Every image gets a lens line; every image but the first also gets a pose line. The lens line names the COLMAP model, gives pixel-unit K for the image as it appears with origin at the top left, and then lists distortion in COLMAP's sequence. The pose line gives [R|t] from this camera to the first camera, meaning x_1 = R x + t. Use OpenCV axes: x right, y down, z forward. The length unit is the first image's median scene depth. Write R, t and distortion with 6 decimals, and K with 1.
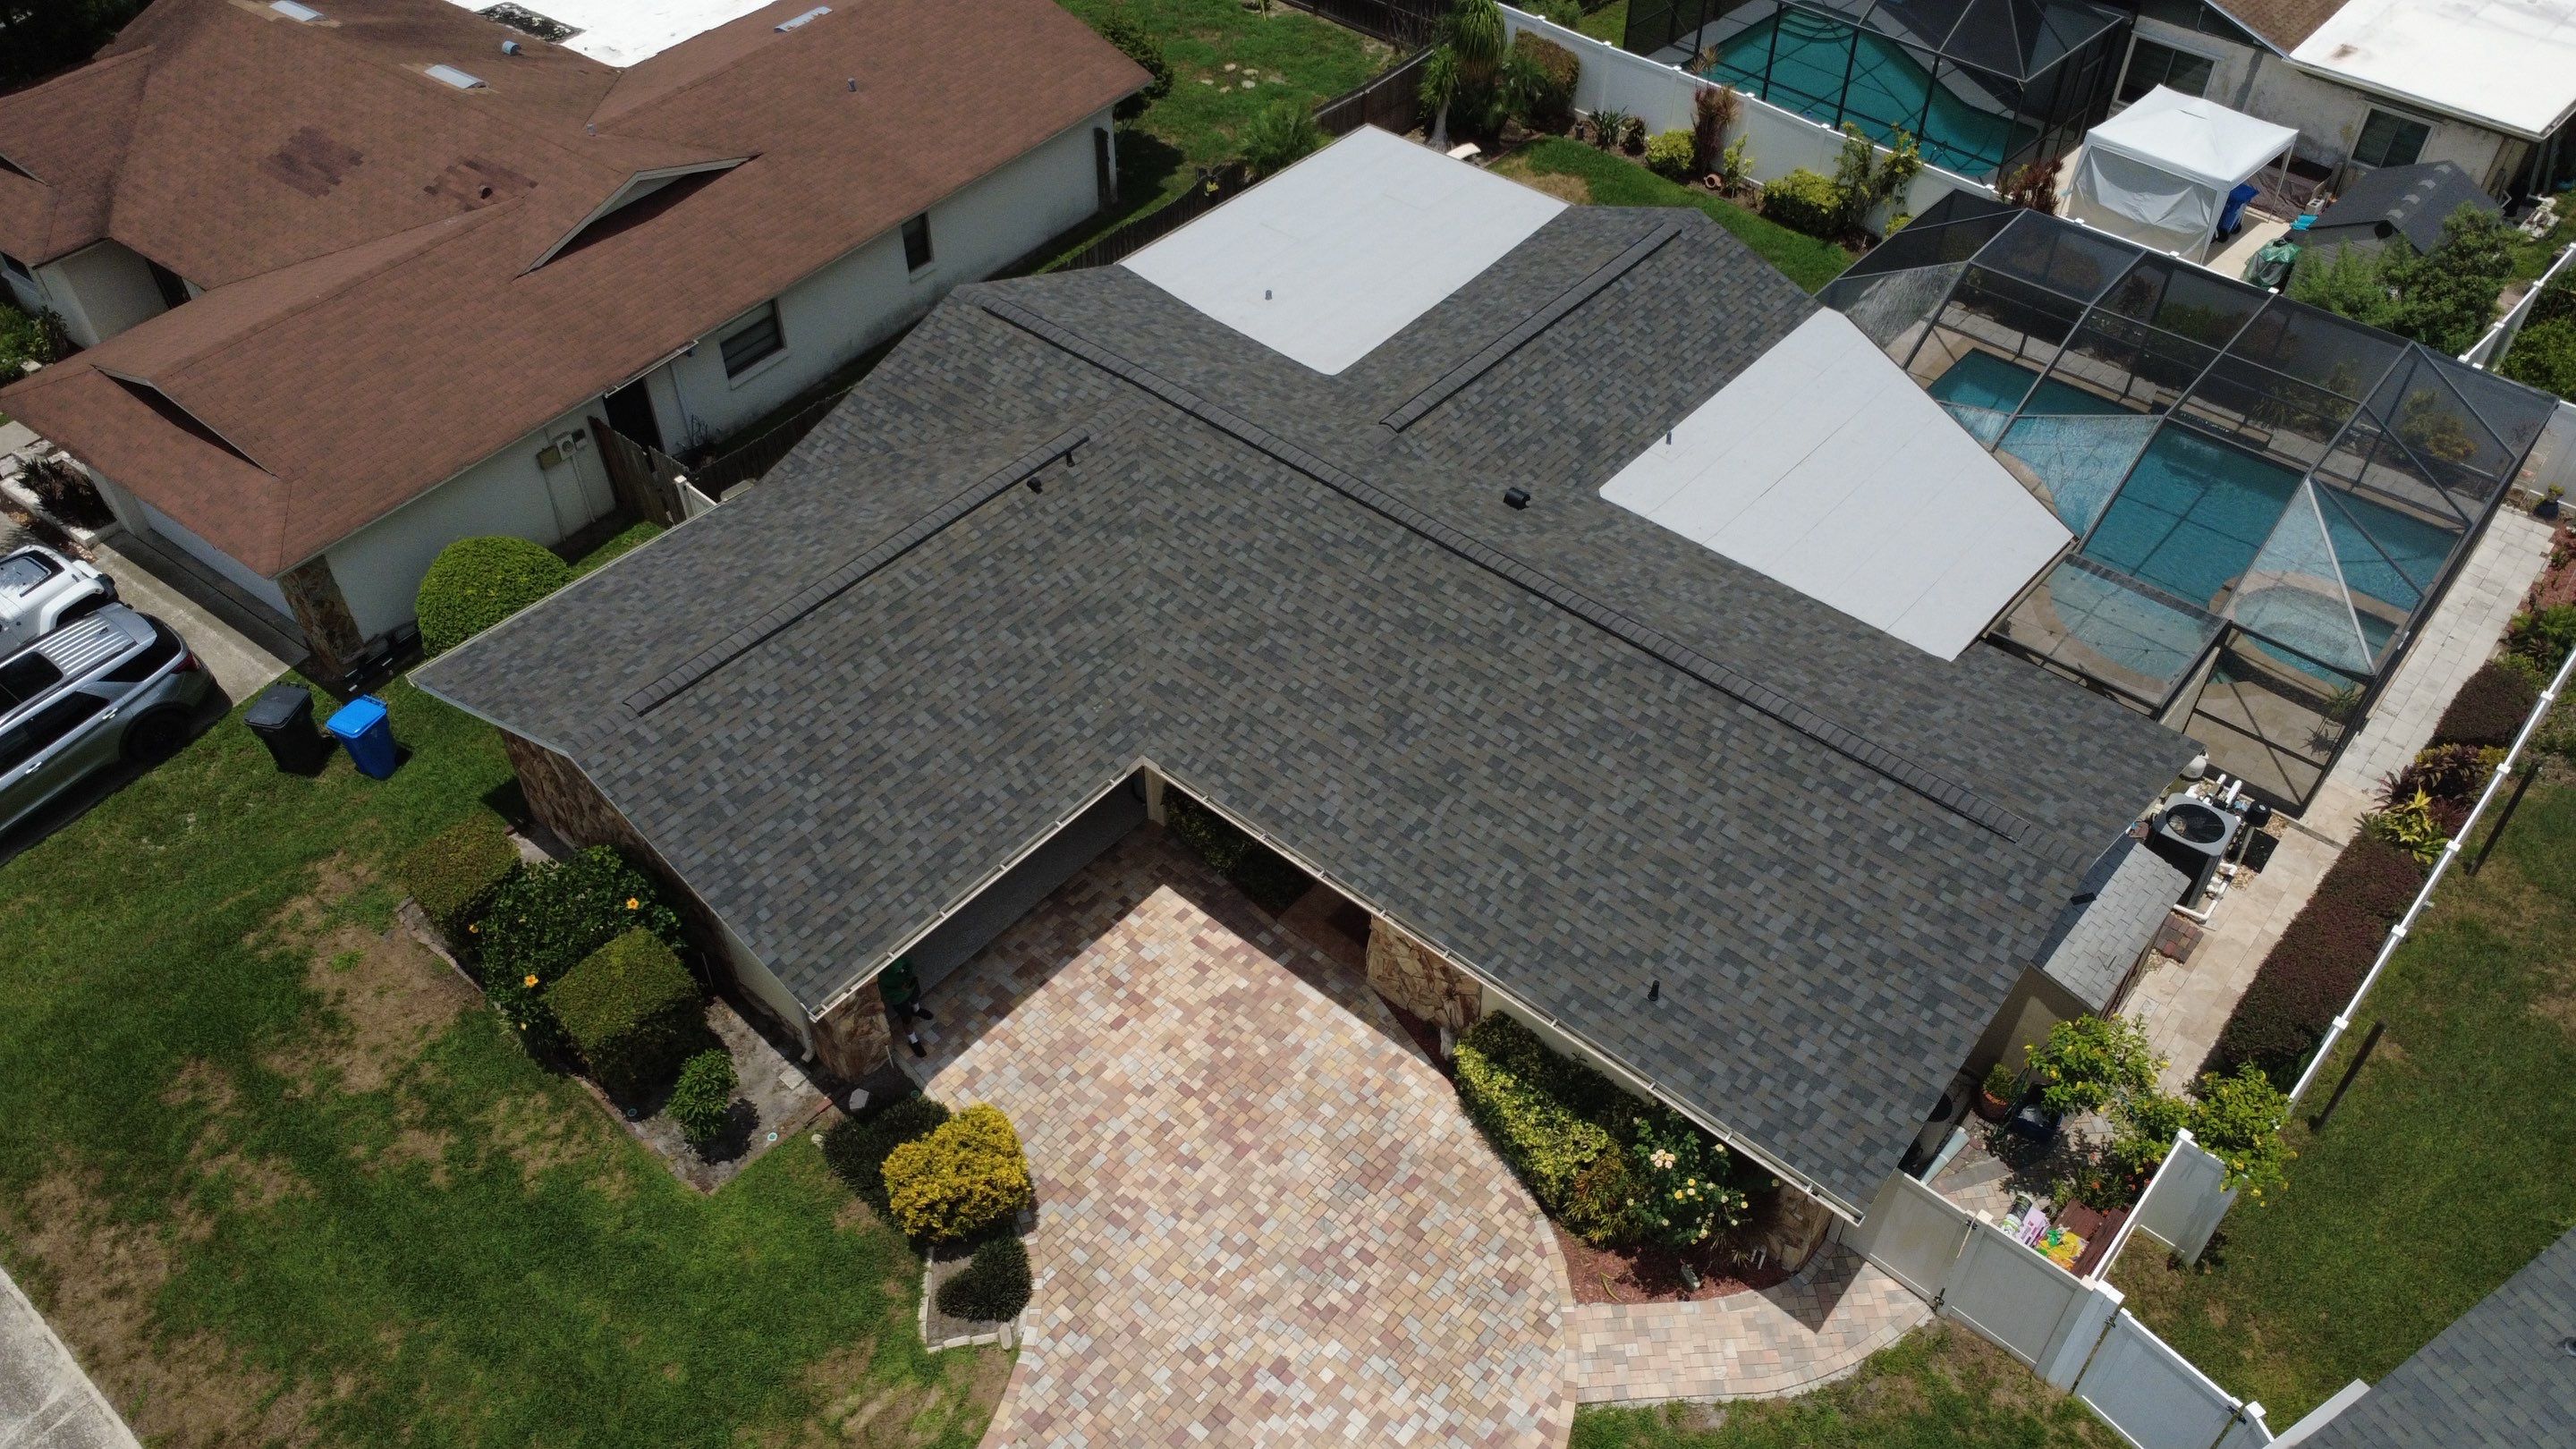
lens RADIAL K [[1876.8, 0, 1285.7], [0, 1876.8, 723.0], [0, 0, 1]] dist [-0.001610, 0.005305]
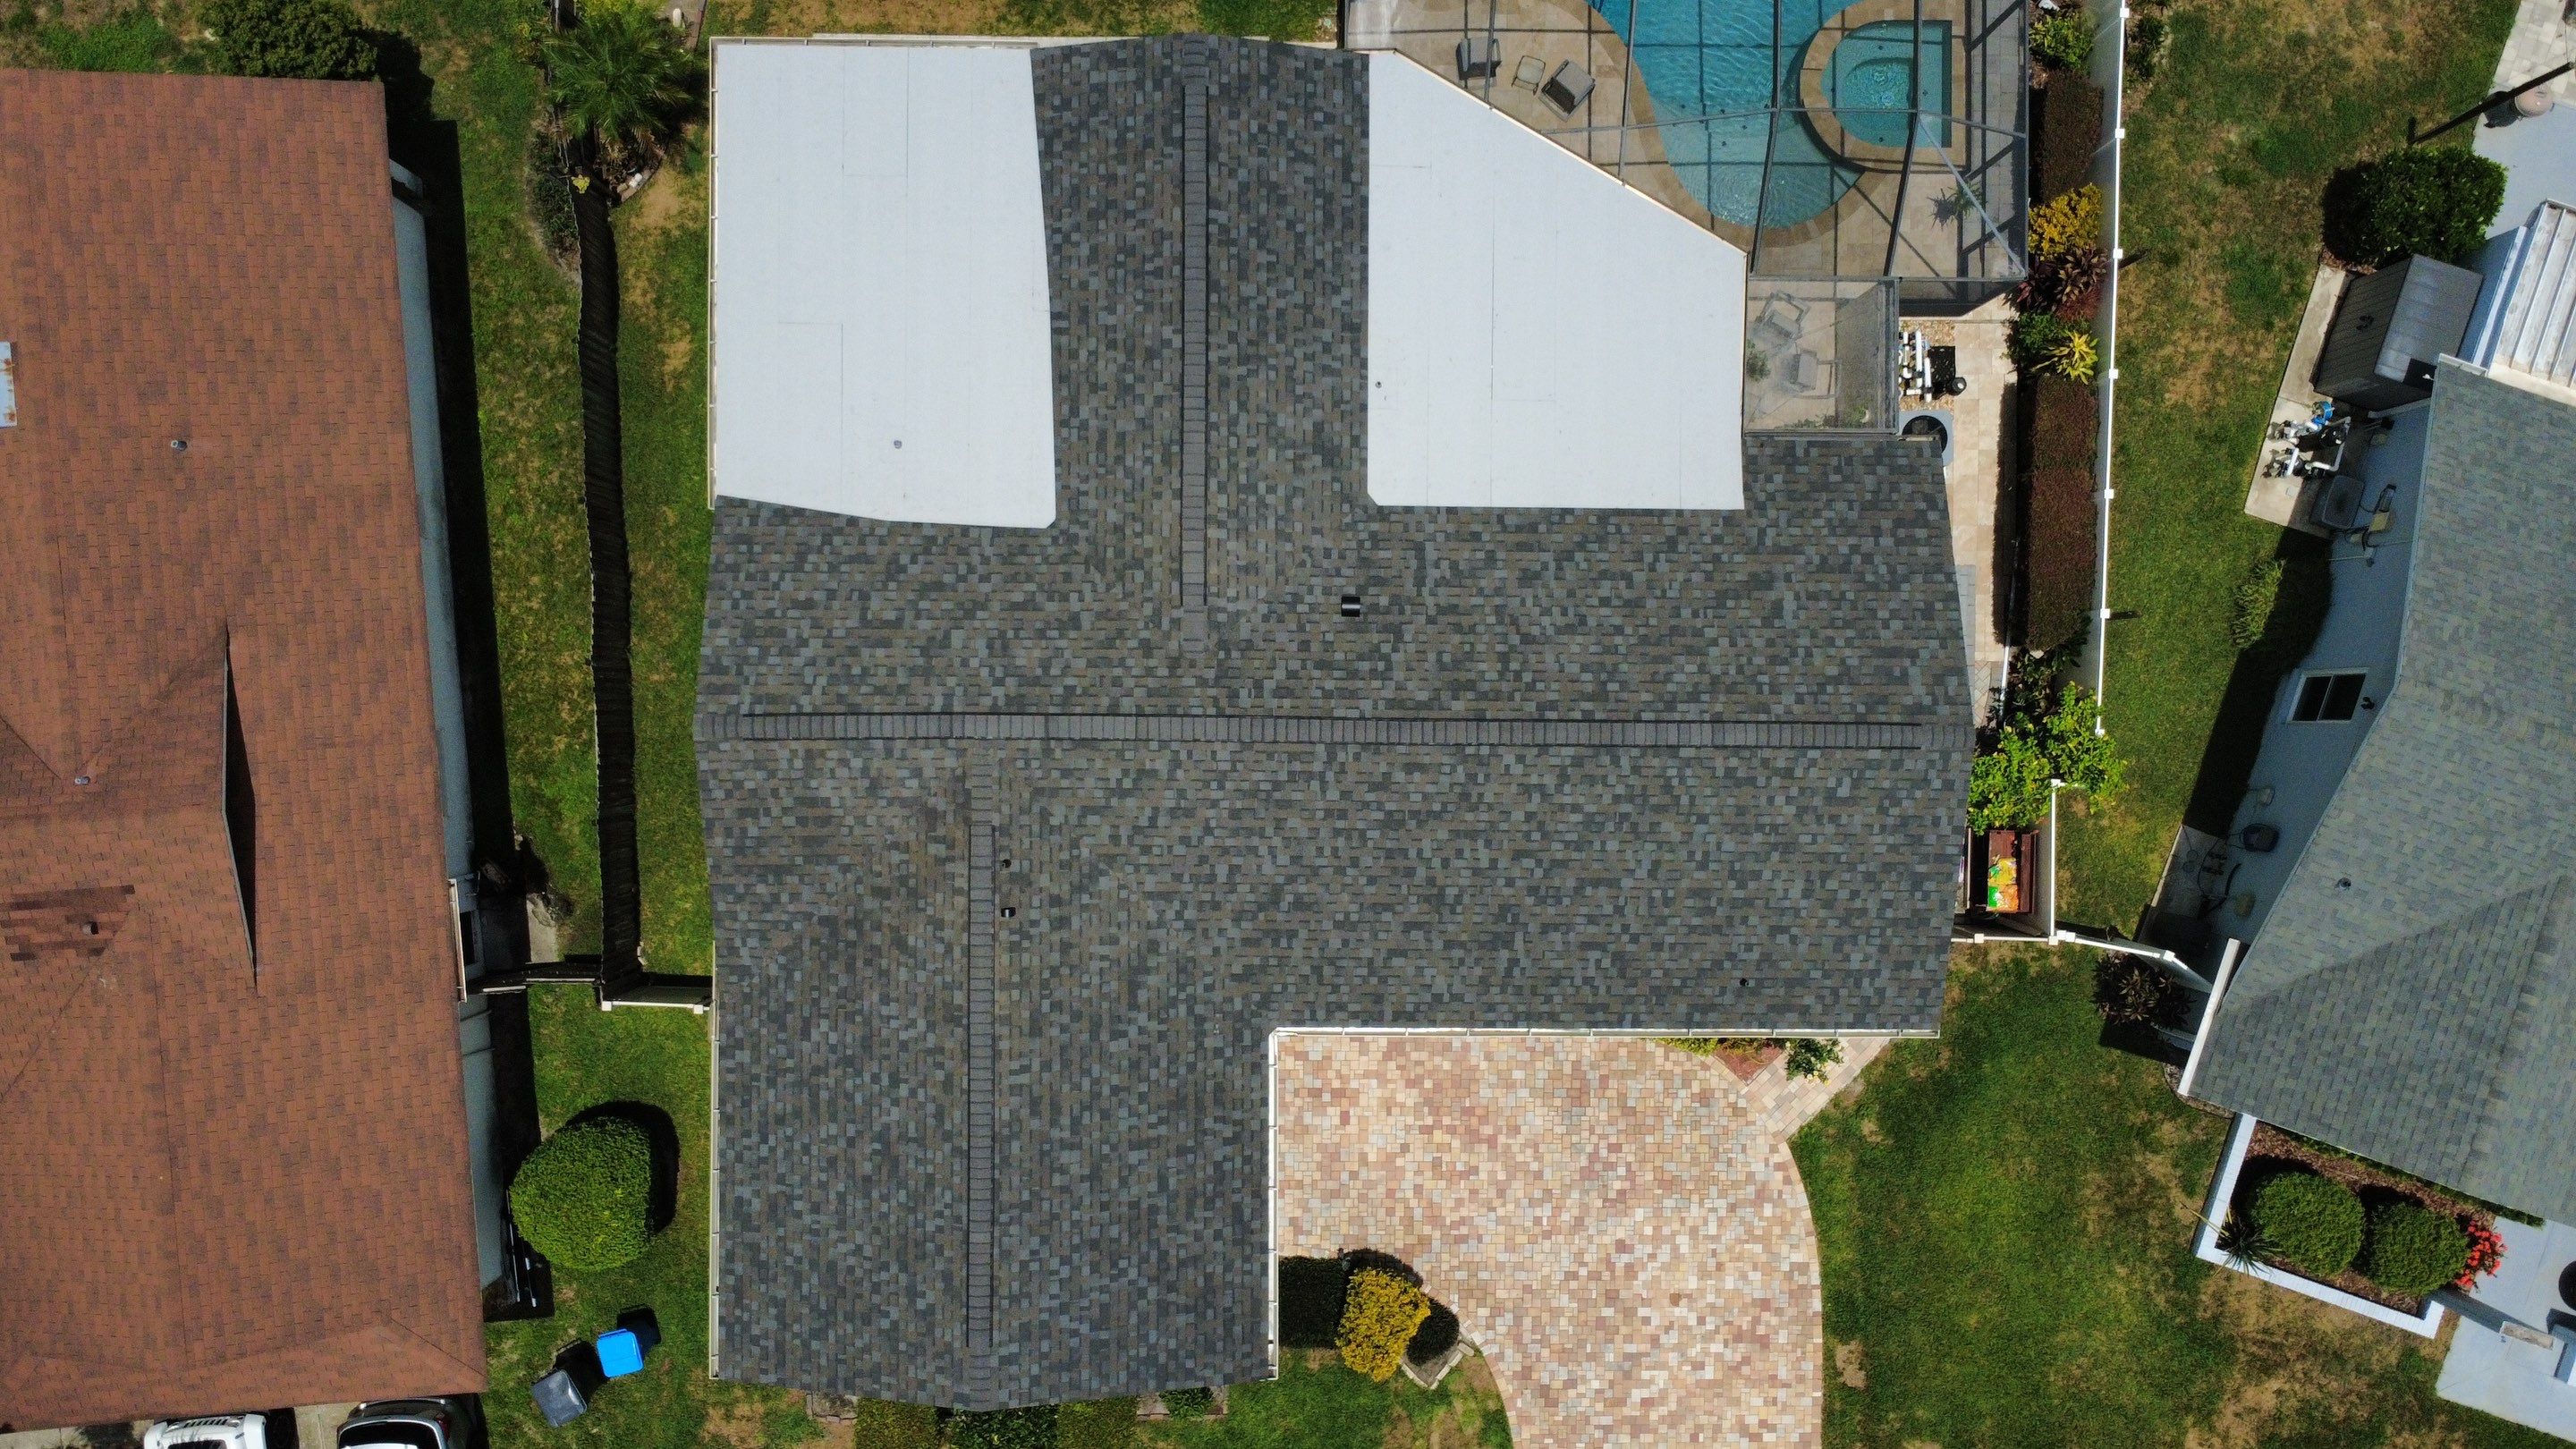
lens RADIAL K [[1876.8, 0, 1282.7], [0, 1876.8, 721.1], [0, 0, 1]] dist [-0.001610, 0.005305]
pose [[0.757173, -0.653199, 0.004428, 0.053252], [0.446290, 0.522255, 0.726687, -0.969641], [-0.476984, -0.548252, 0.686954, 0.289222]]
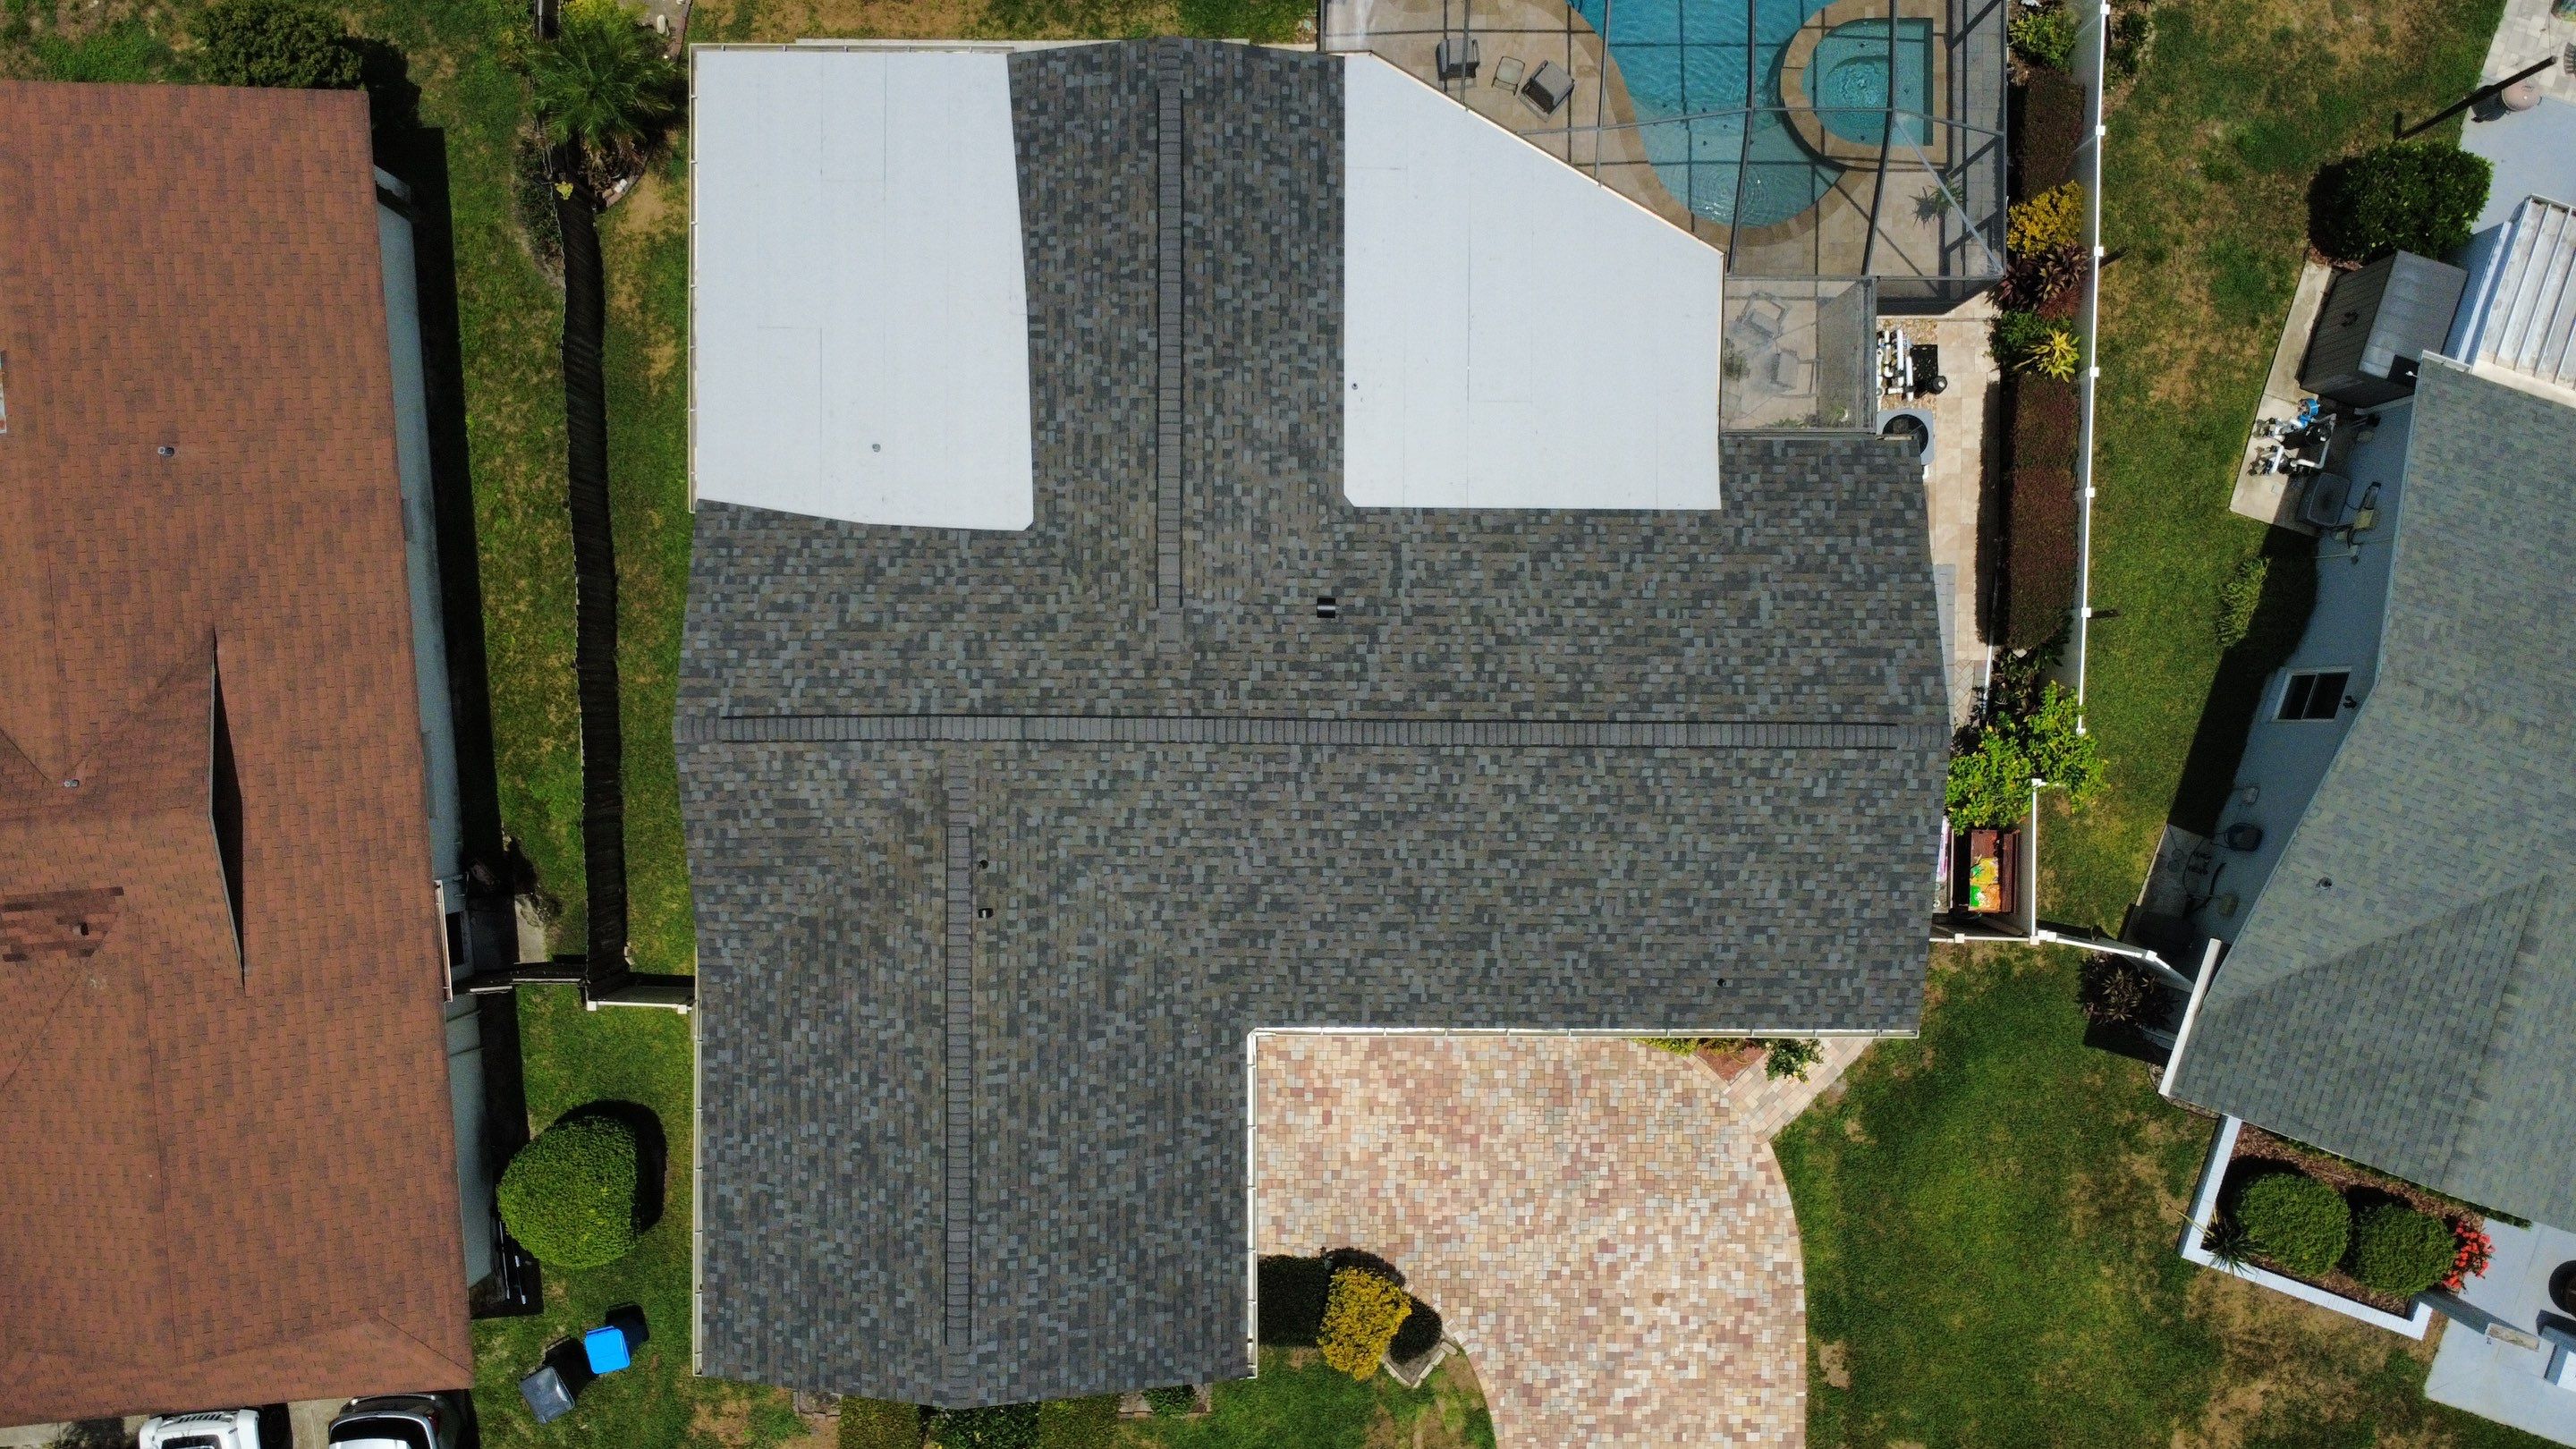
lens RADIAL K [[1876.8, 0, 1282.3], [0, 1876.8, 721.3], [0, 0, 1]] dist [-0.001610, 0.005305]
pose [[0.755798, -0.654767, -0.007010, 0.078366], [0.457184, 0.520003, 0.721512, -0.959772], [-0.468777, -0.548522, 0.692366, 0.273709]]
